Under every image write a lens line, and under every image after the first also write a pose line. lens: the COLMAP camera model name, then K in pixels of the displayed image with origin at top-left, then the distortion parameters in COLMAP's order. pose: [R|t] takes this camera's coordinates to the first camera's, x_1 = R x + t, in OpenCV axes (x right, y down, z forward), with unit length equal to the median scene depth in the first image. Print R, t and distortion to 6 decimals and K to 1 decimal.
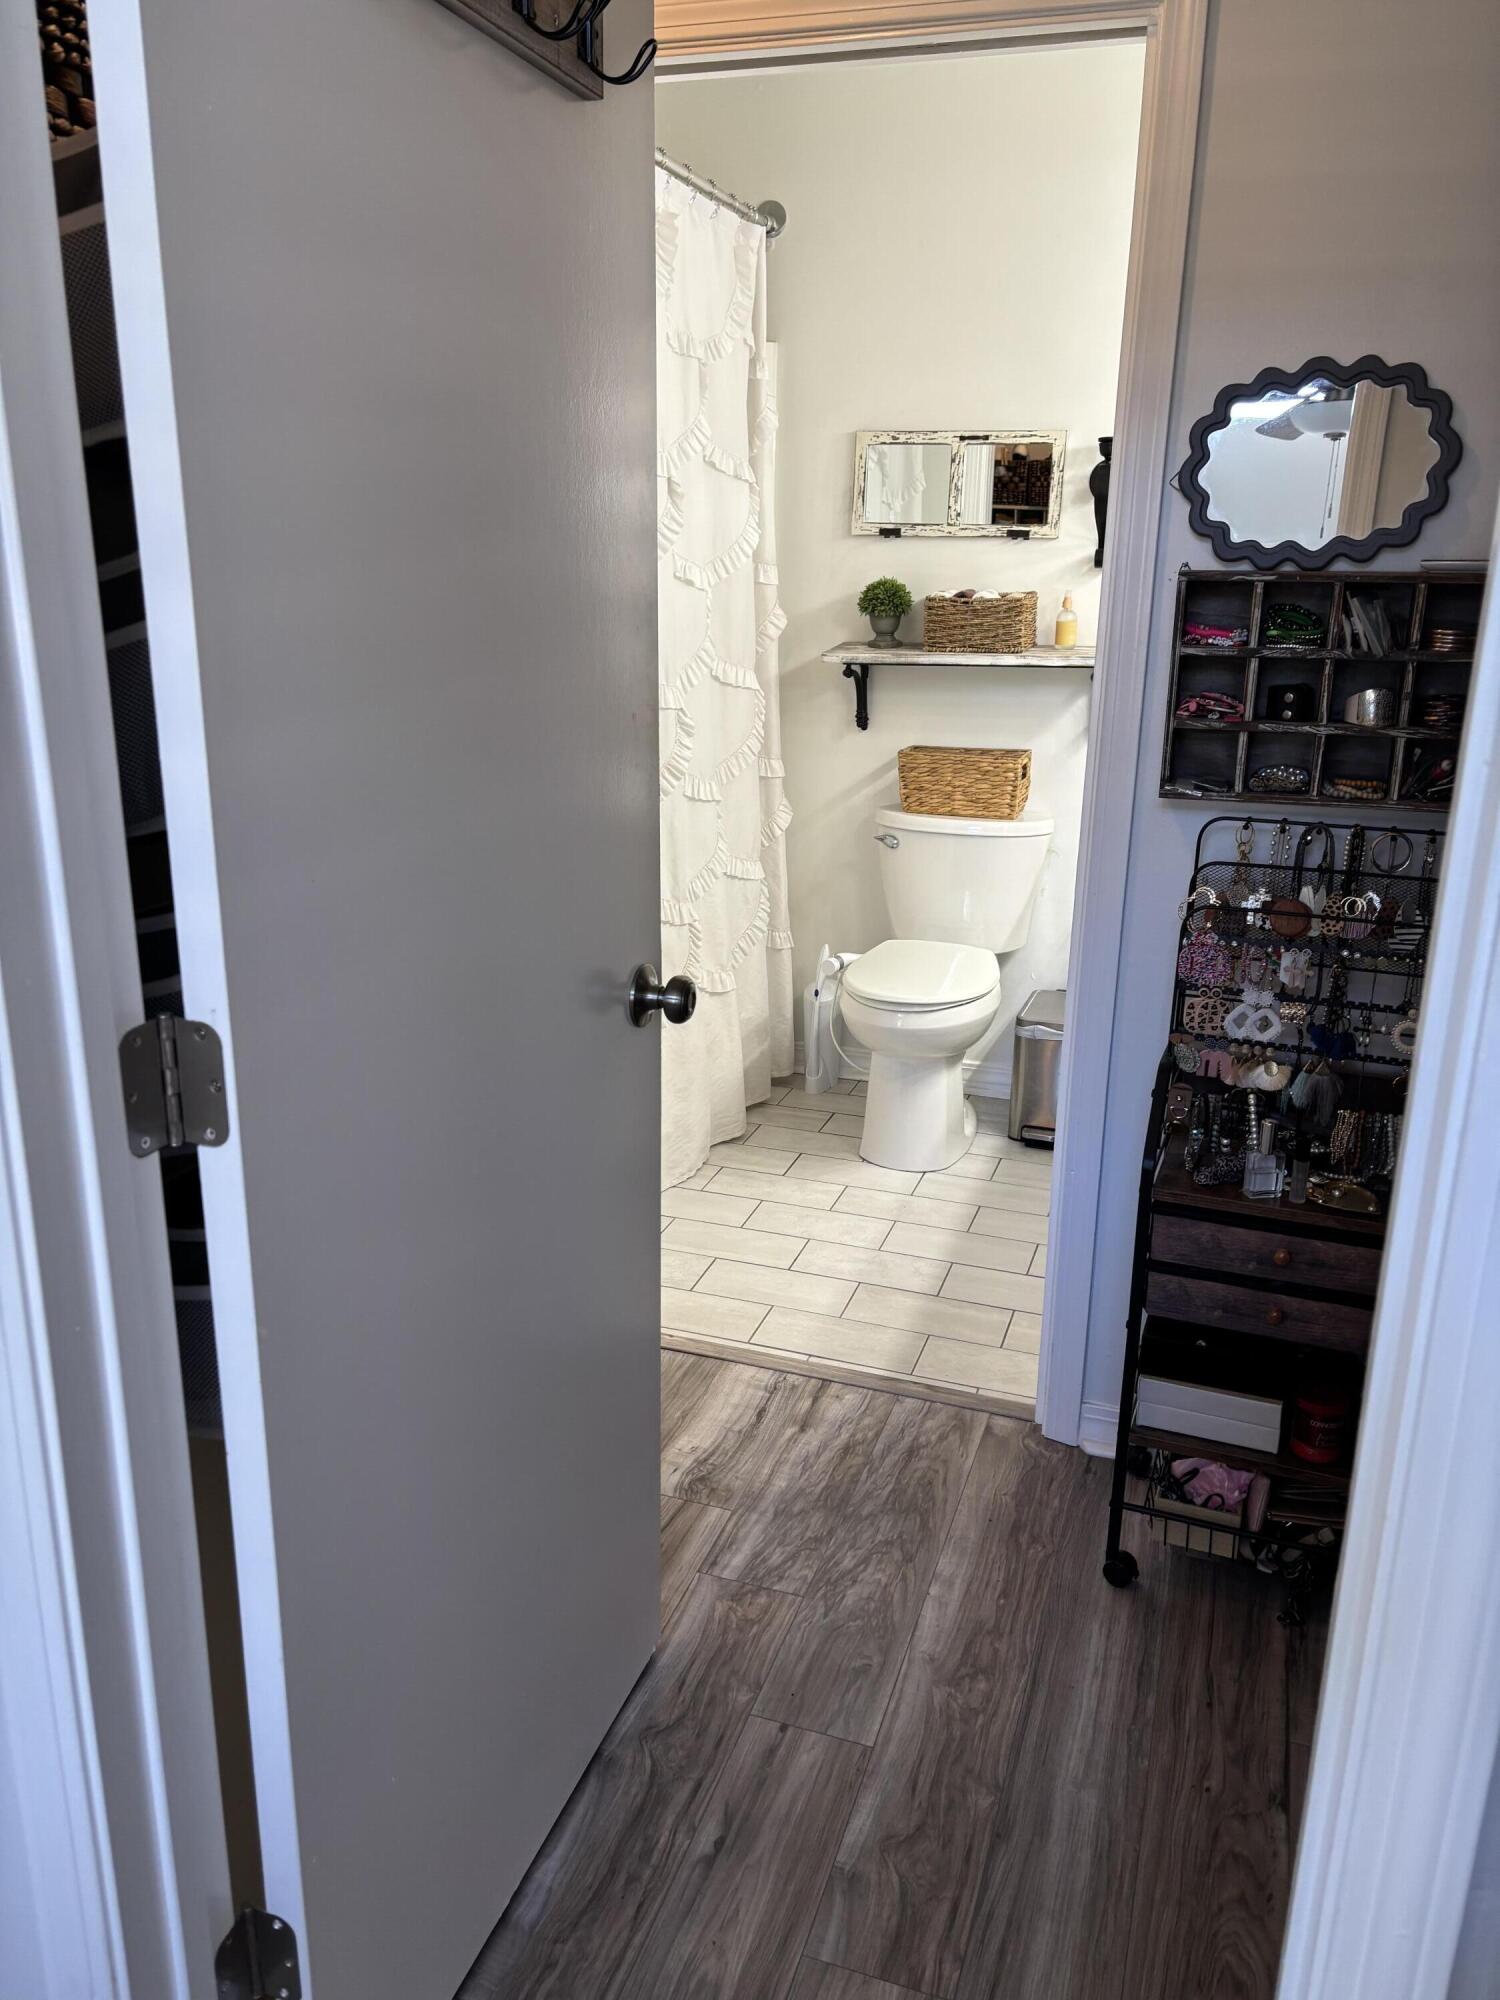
lens RADIAL K [[1491.1, 0, 739.5], [0, 1491.1, 1009.2], [0, 0, 1]] dist [0.026624, -0.045363]
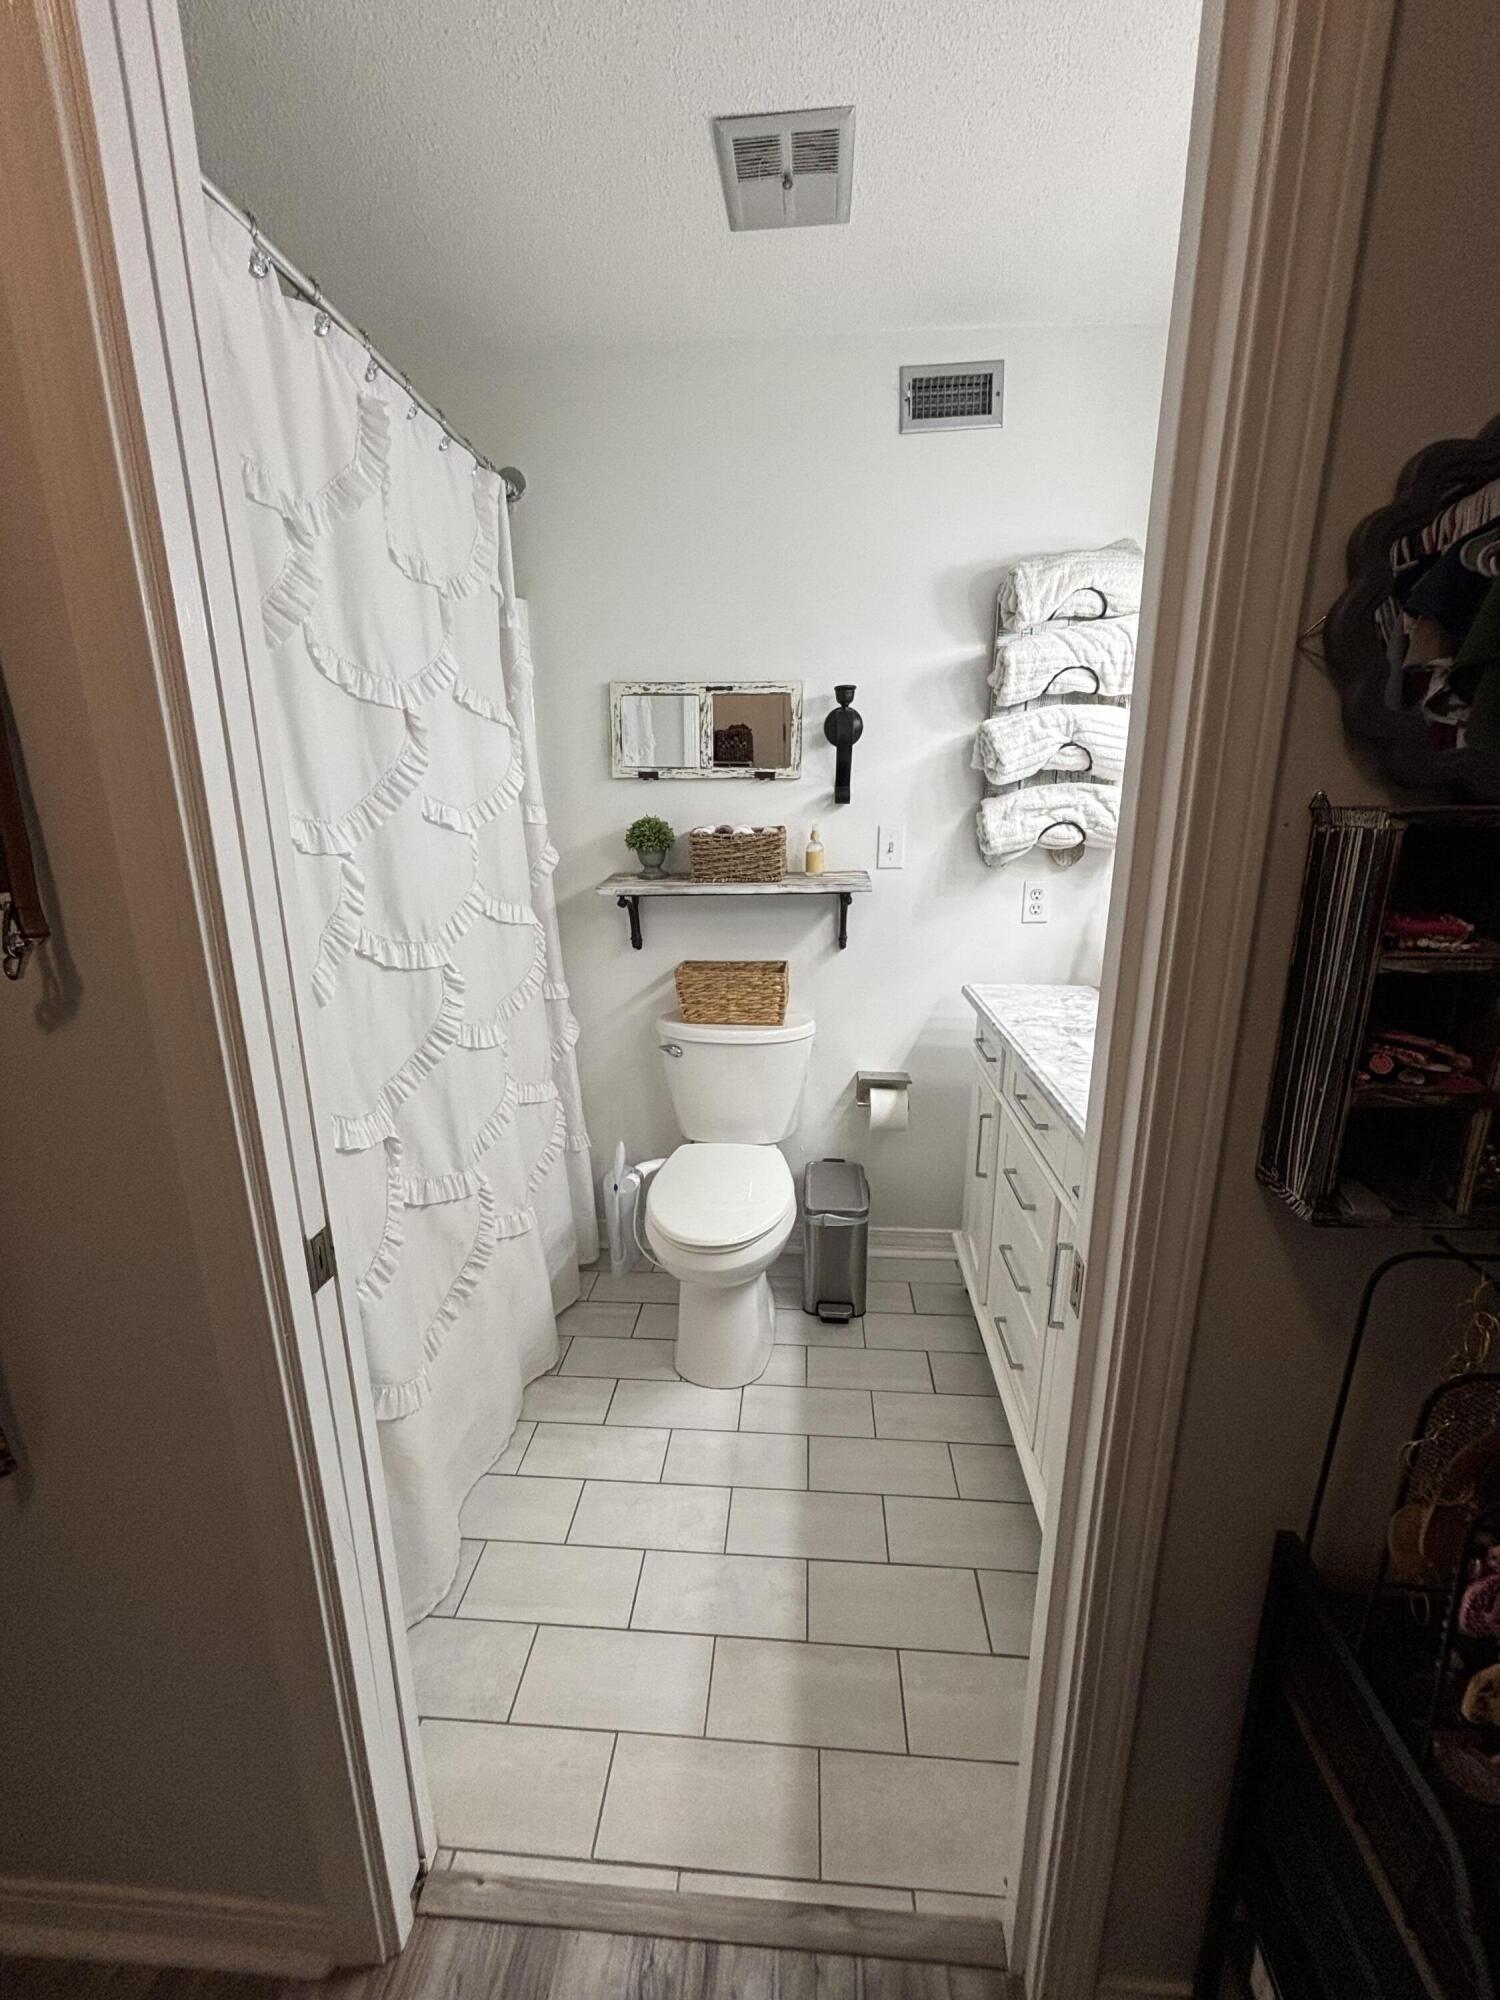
lens RADIAL K [[788.4, 0, 758.6], [0, 788.4, 997.3], [0, 0, 1]] dist [0.003014, -0.000211]
pose [[0.961463, -0.082142, 0.262376, 0.013676], [0.094312, 0.994958, -0.034112, -0.135180], [-0.258251, 0.057542, 0.964363, 0.450123]]
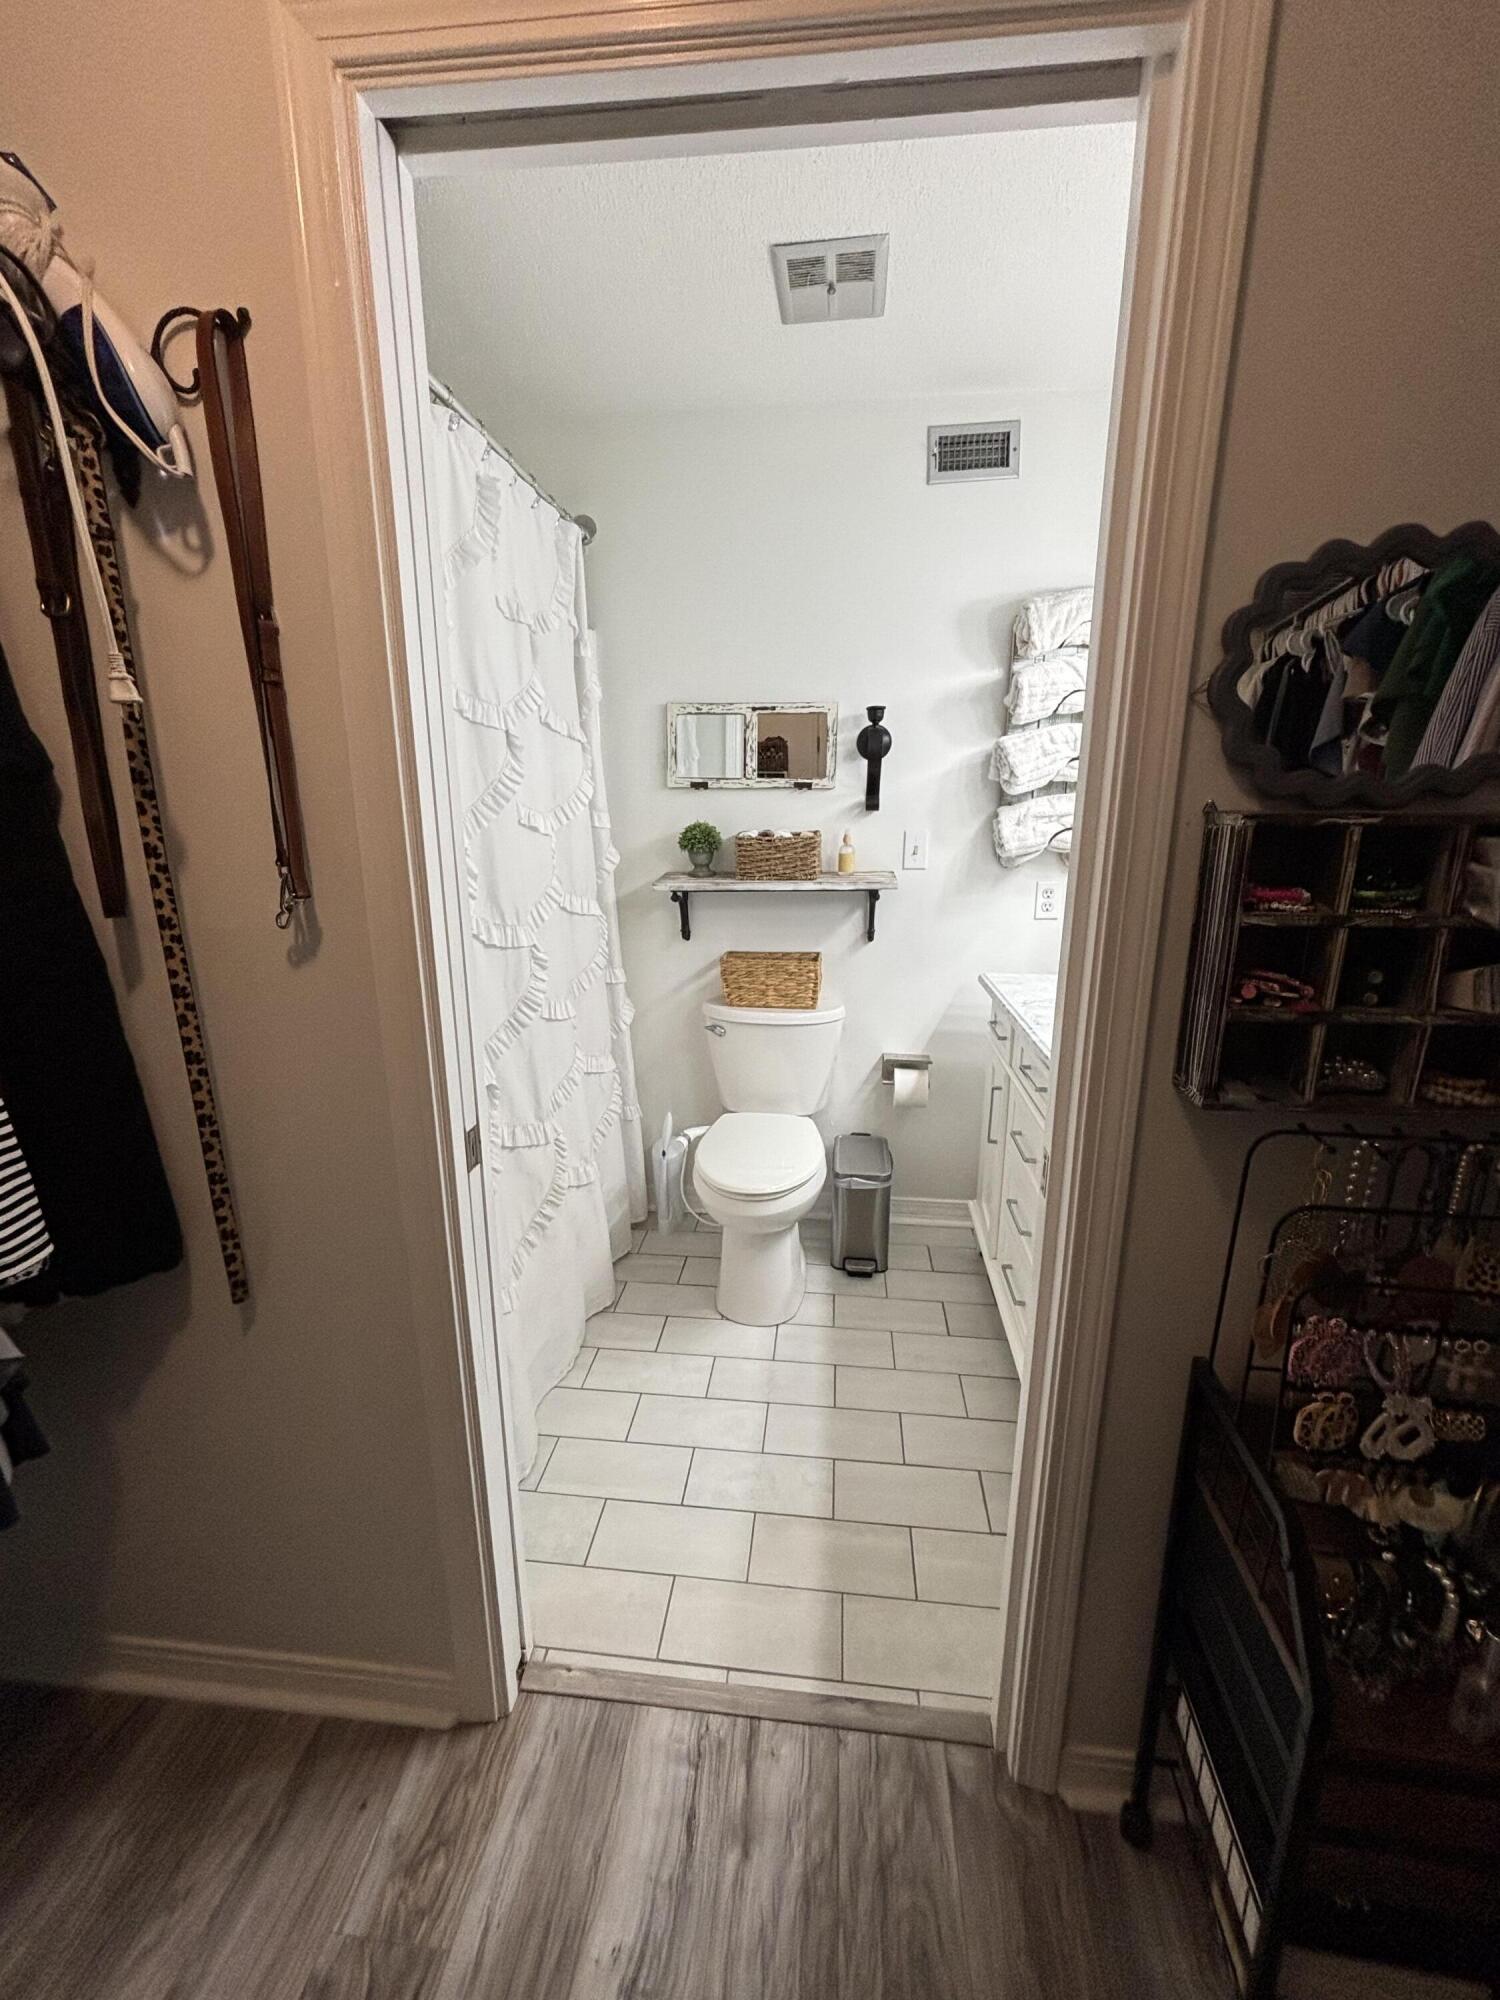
lens RADIAL K [[788.4, 0, 757.7], [0, 788.4, 998.5], [0, 0, 1]] dist [0.003014, -0.000211]
pose [[0.971531, -0.067114, 0.227209, -0.012837], [0.079603, 0.995753, -0.046244, -0.114399], [-0.223141, 0.063014, 0.972747, 0.384255]]
